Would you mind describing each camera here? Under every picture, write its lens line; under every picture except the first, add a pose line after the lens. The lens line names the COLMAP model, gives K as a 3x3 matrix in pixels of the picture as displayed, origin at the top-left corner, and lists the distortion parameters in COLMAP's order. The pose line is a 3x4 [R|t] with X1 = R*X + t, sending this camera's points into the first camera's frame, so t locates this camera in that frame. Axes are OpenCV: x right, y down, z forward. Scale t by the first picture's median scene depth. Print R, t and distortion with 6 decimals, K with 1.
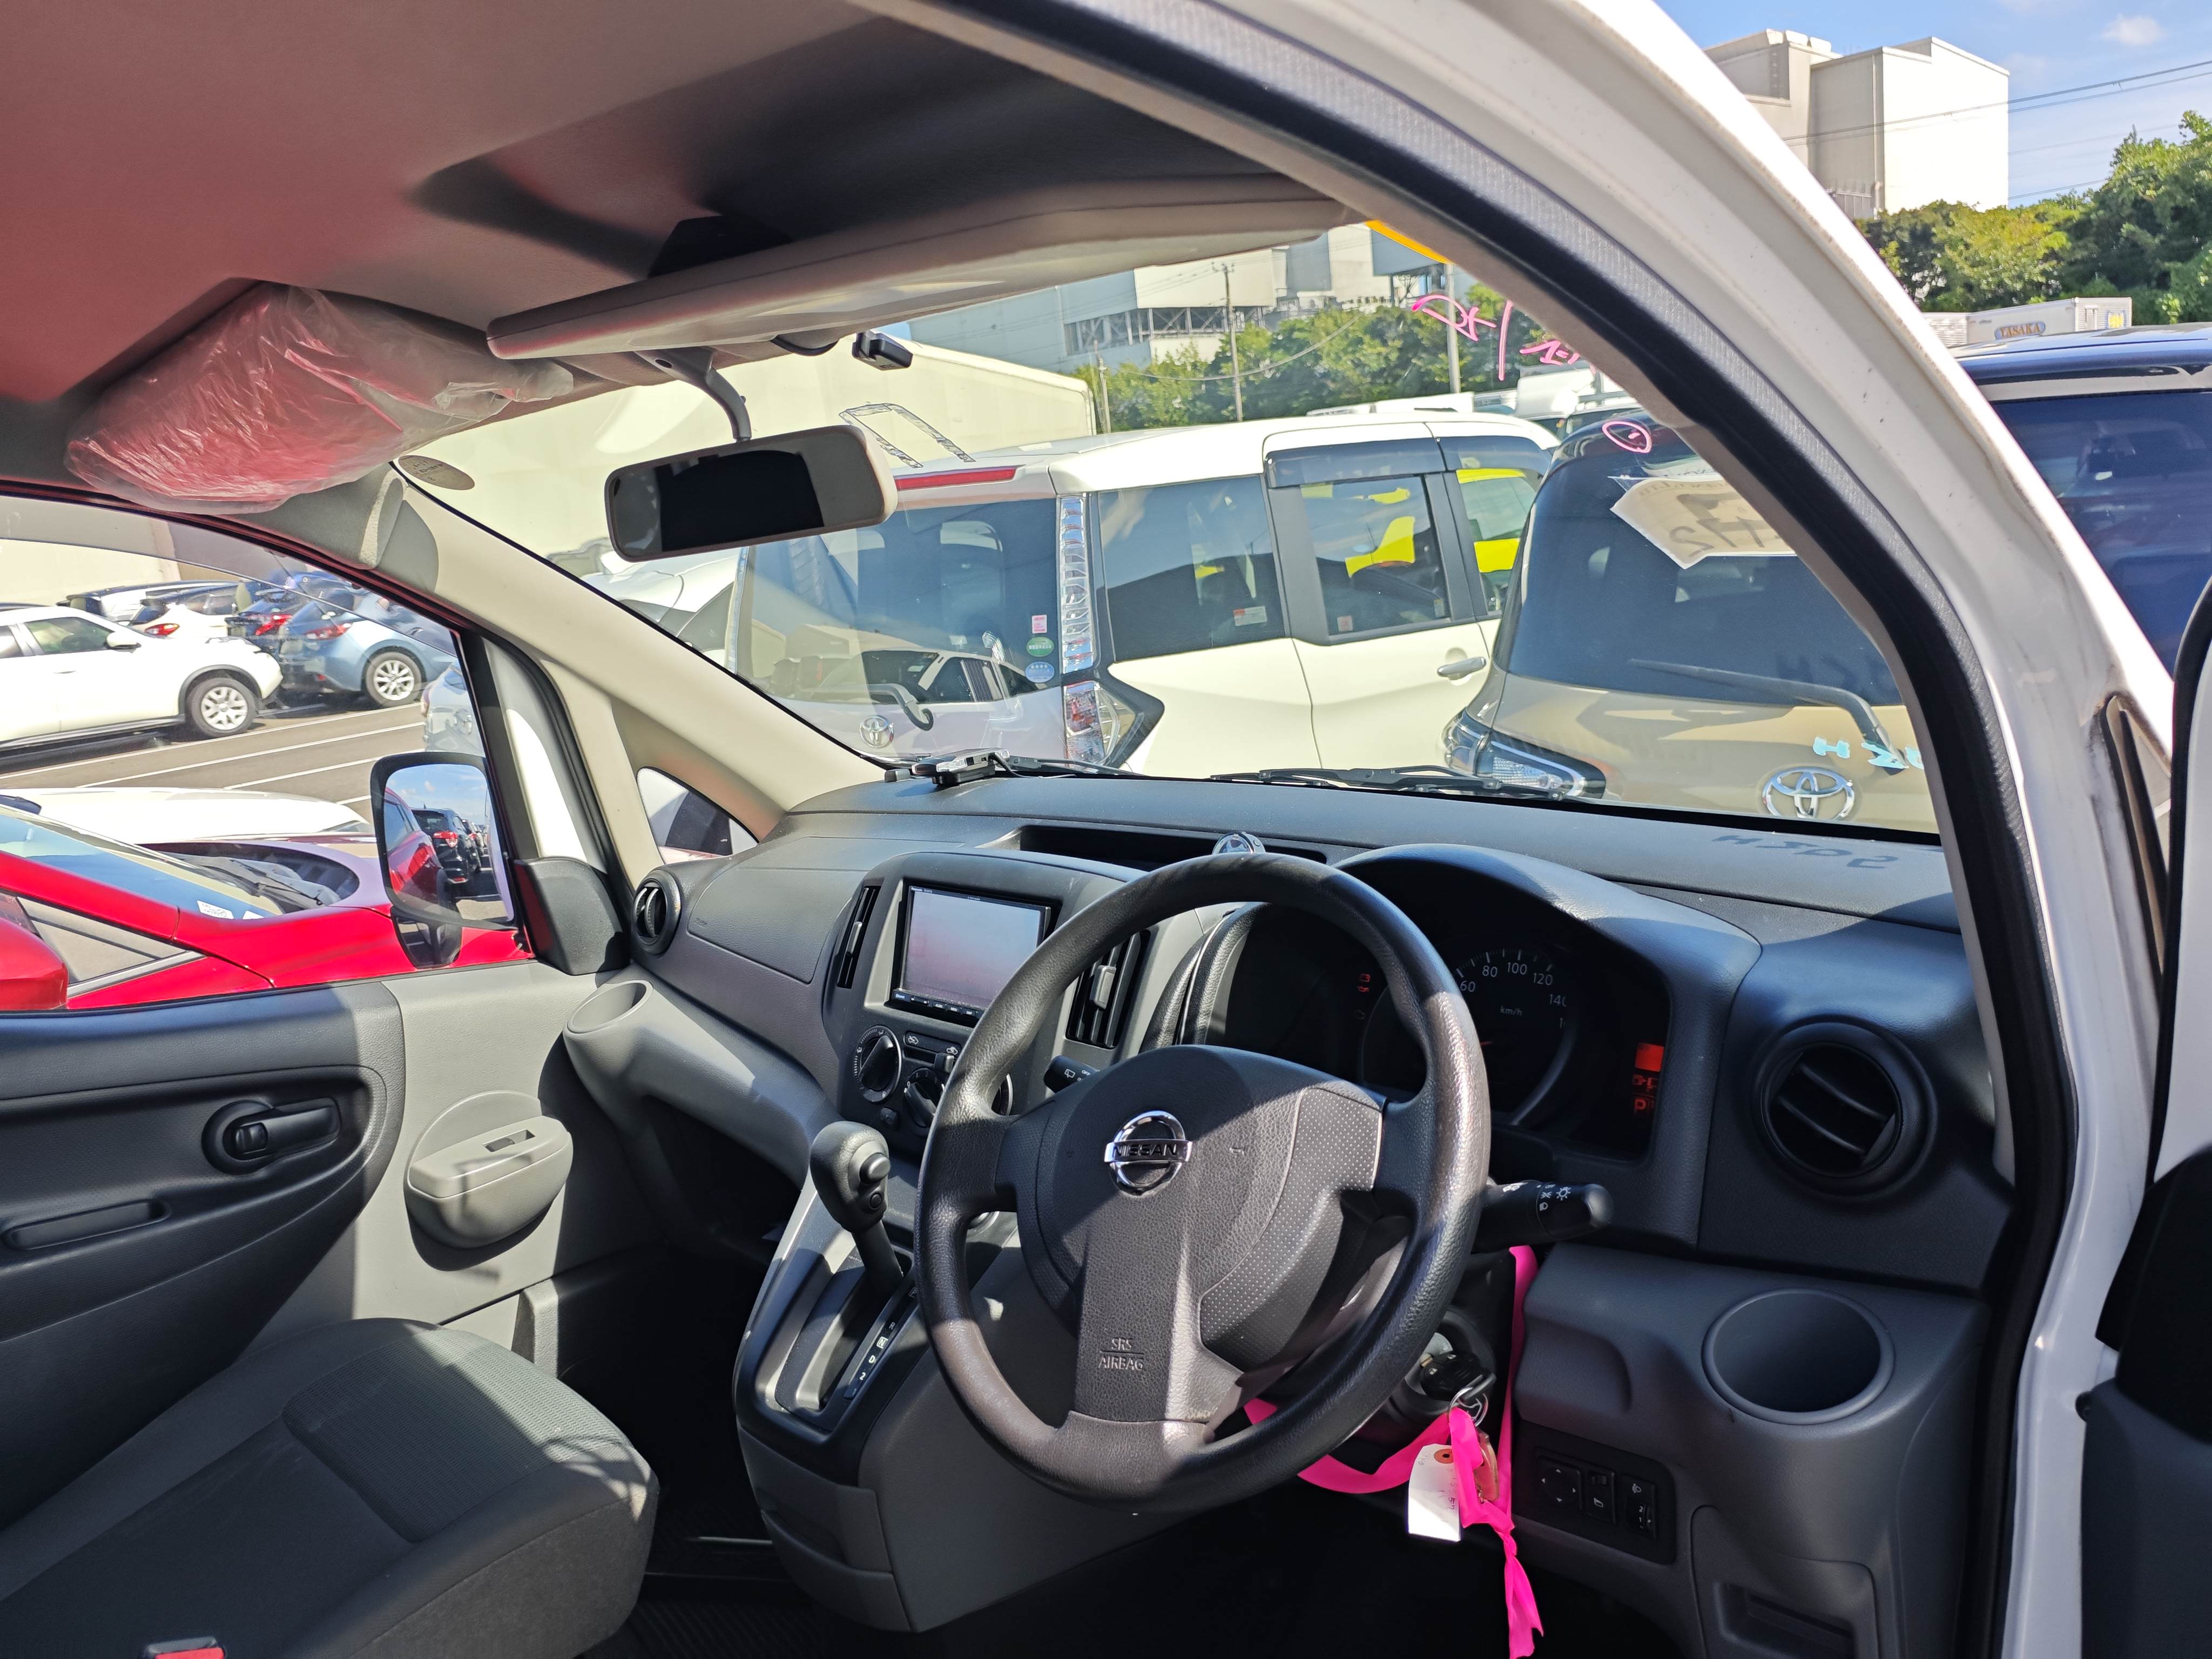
lens RADIAL K [[1592.8, 0, 1086.4], [0, 1592.8, 827.2], [0, 0, 1]] dist [0.022232, -0.034172]
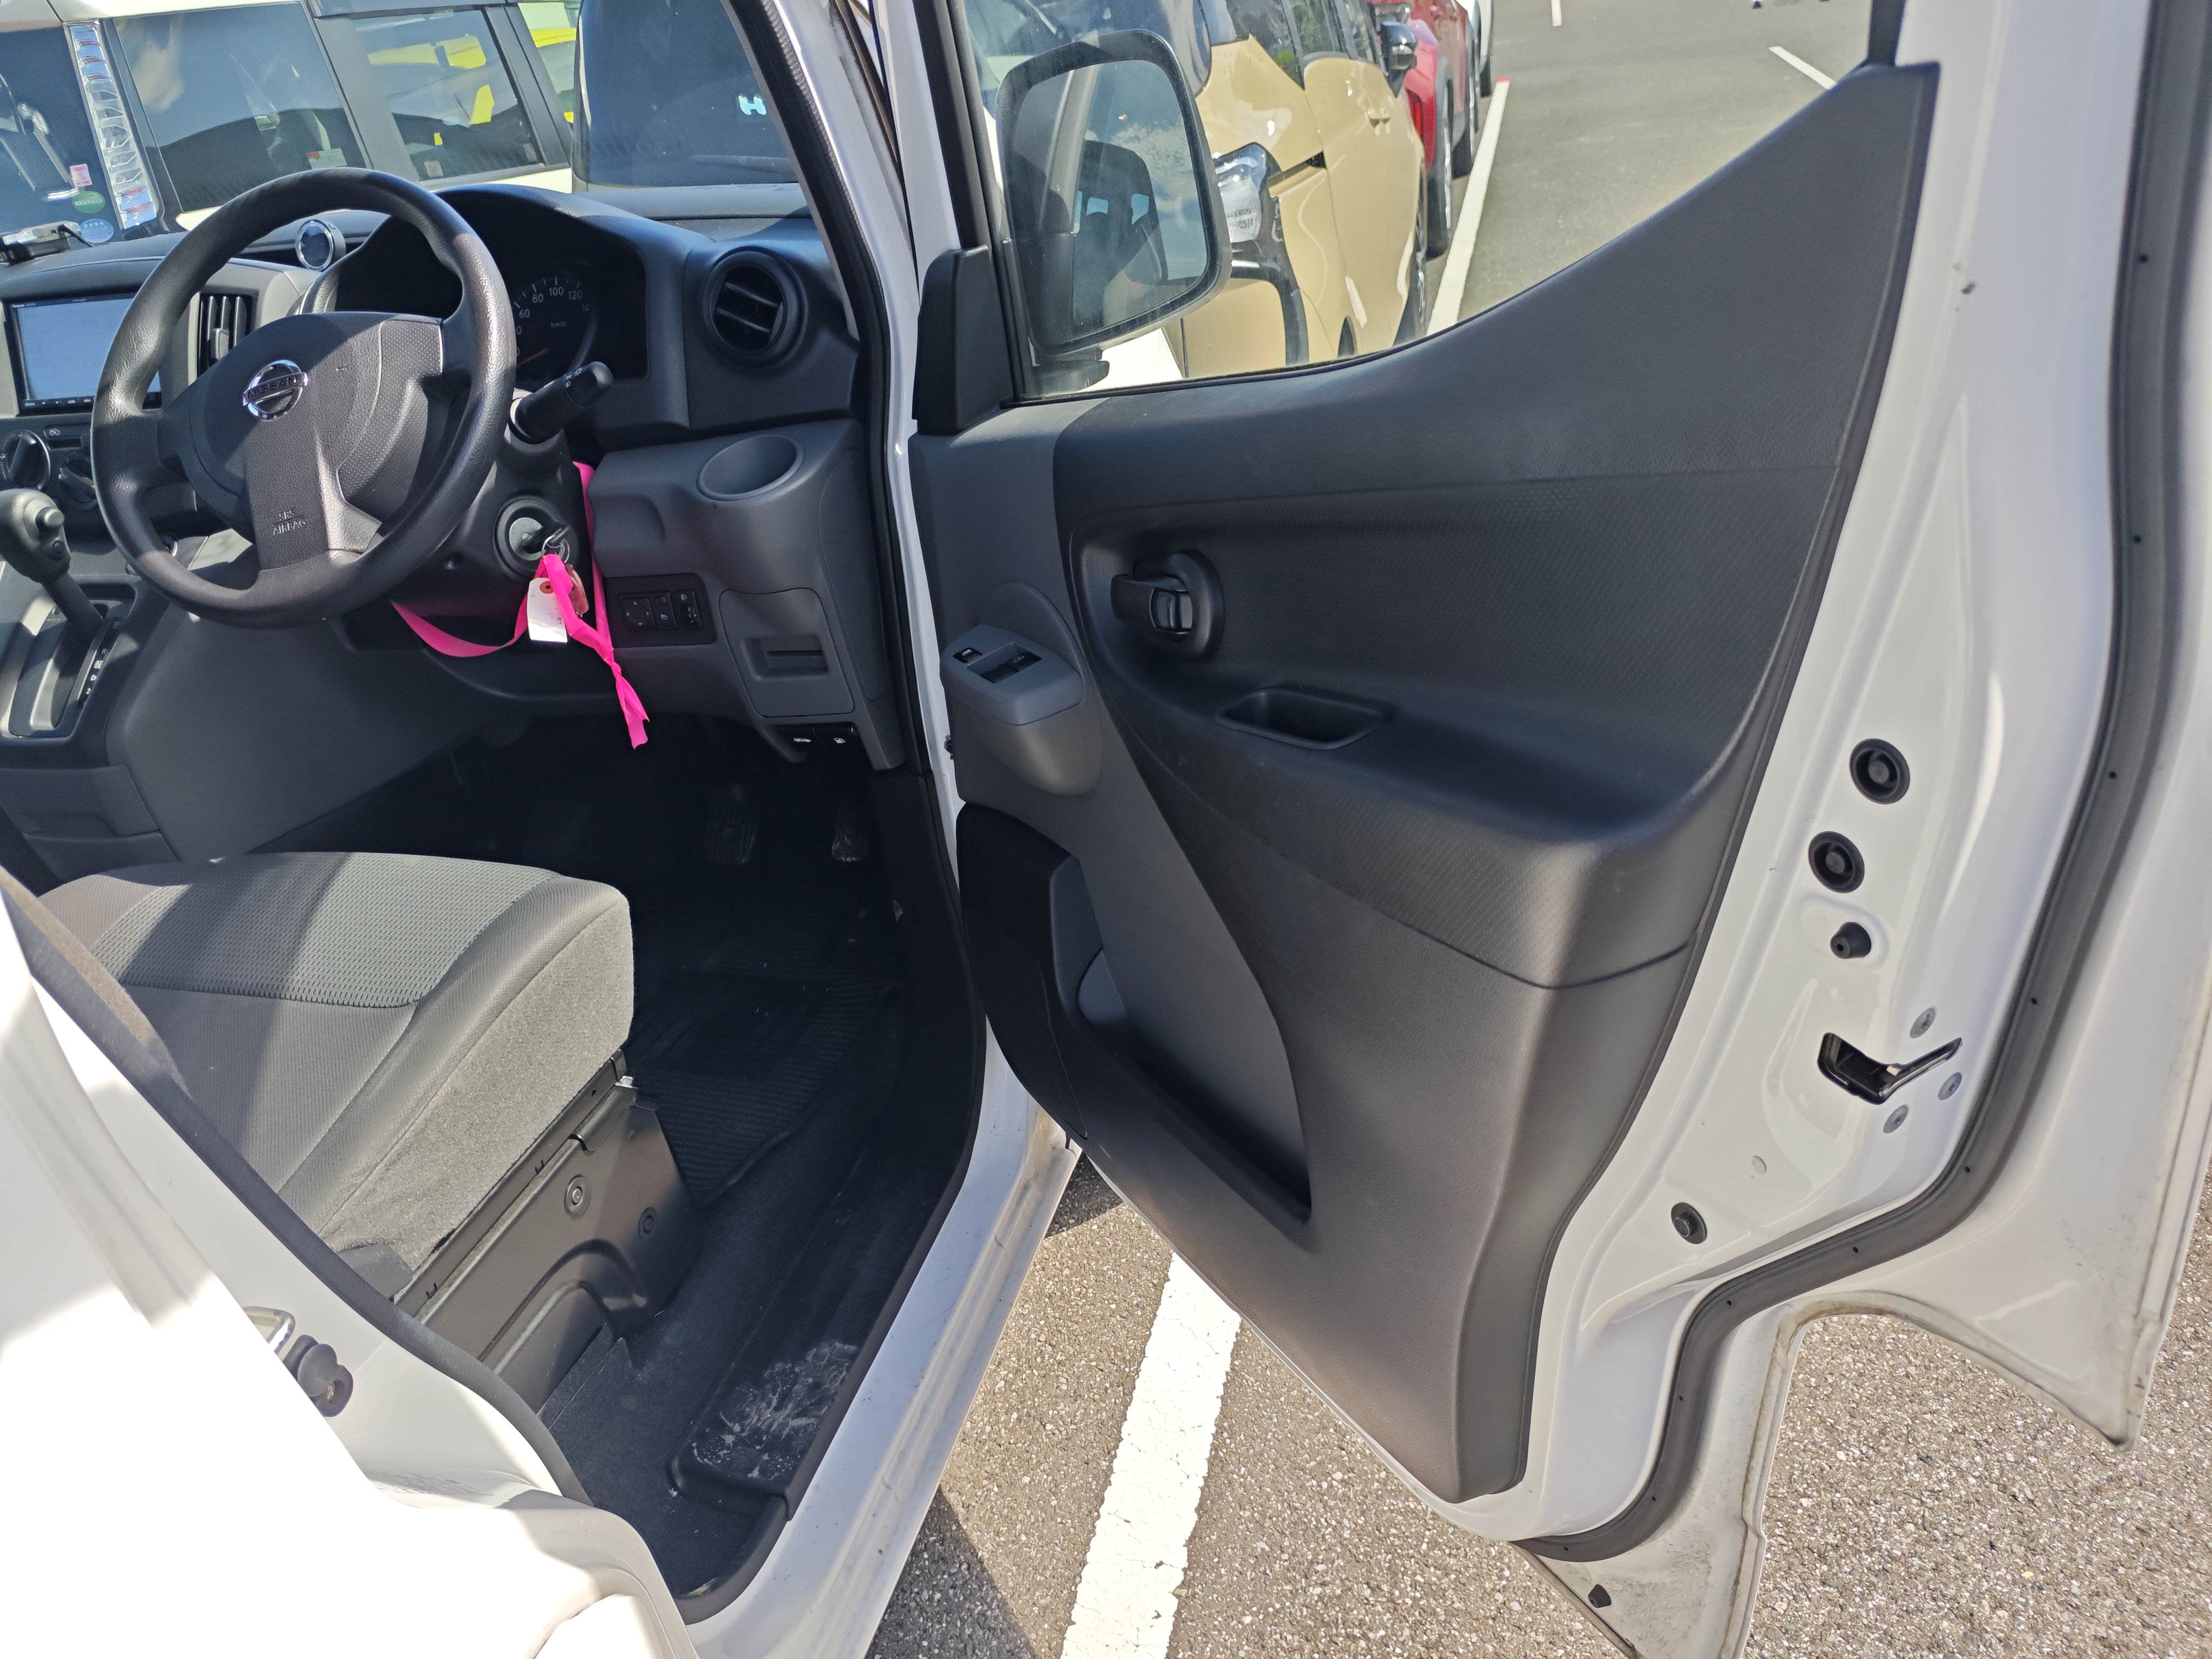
lens RADIAL K [[1592.8, 0, 1088.7], [0, 1592.8, 869.6], [0, 0, 1]] dist [0.022232, -0.034172]
pose [[0.873266, -0.234025, 0.427363, -0.022276], [0.123325, 0.954704, 0.270798, 0.204241], [-0.471378, -0.183774, 0.862571, -0.382738]]
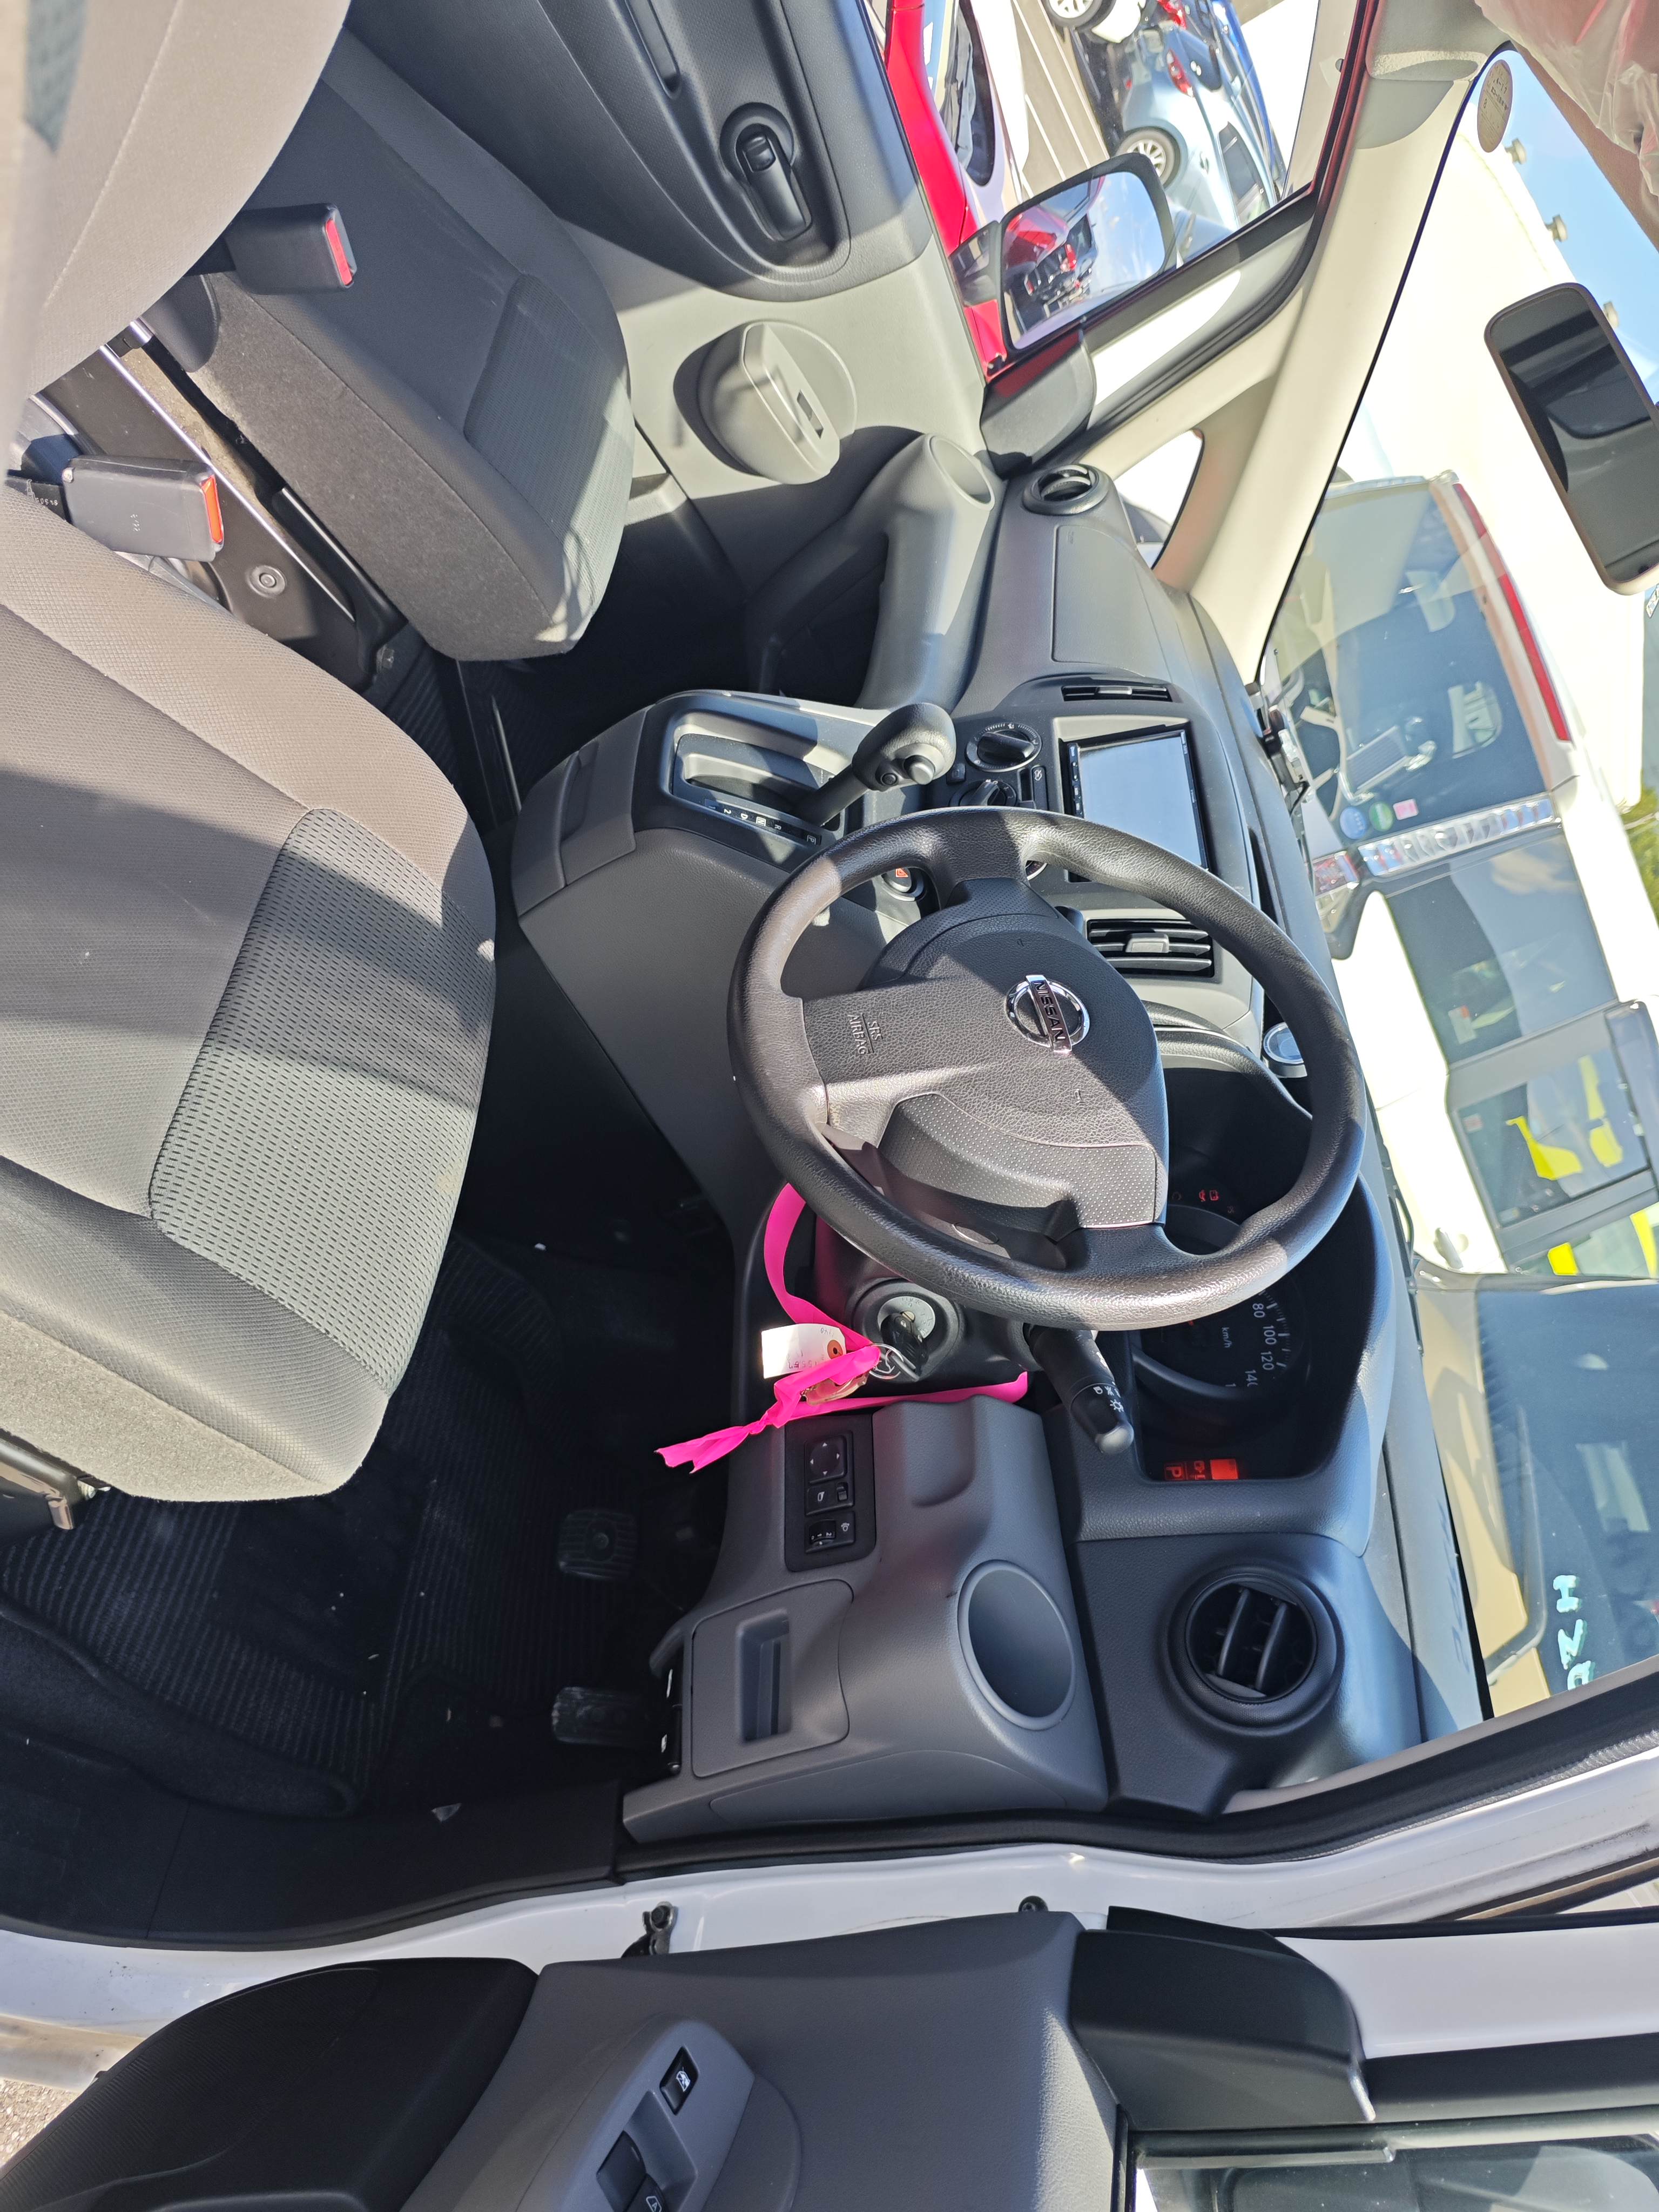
lens RADIAL K [[1592.8, 0, 846.3], [0, 1592.8, 1085.6], [0, 0, 1]] dist [0.022232, -0.034172]
pose [[0.244318, 0.968363, 0.050821, -0.000272], [-0.951616, 0.229360, 0.204503, 0.084284], [0.186376, -0.098326, 0.977546, -0.019528]]
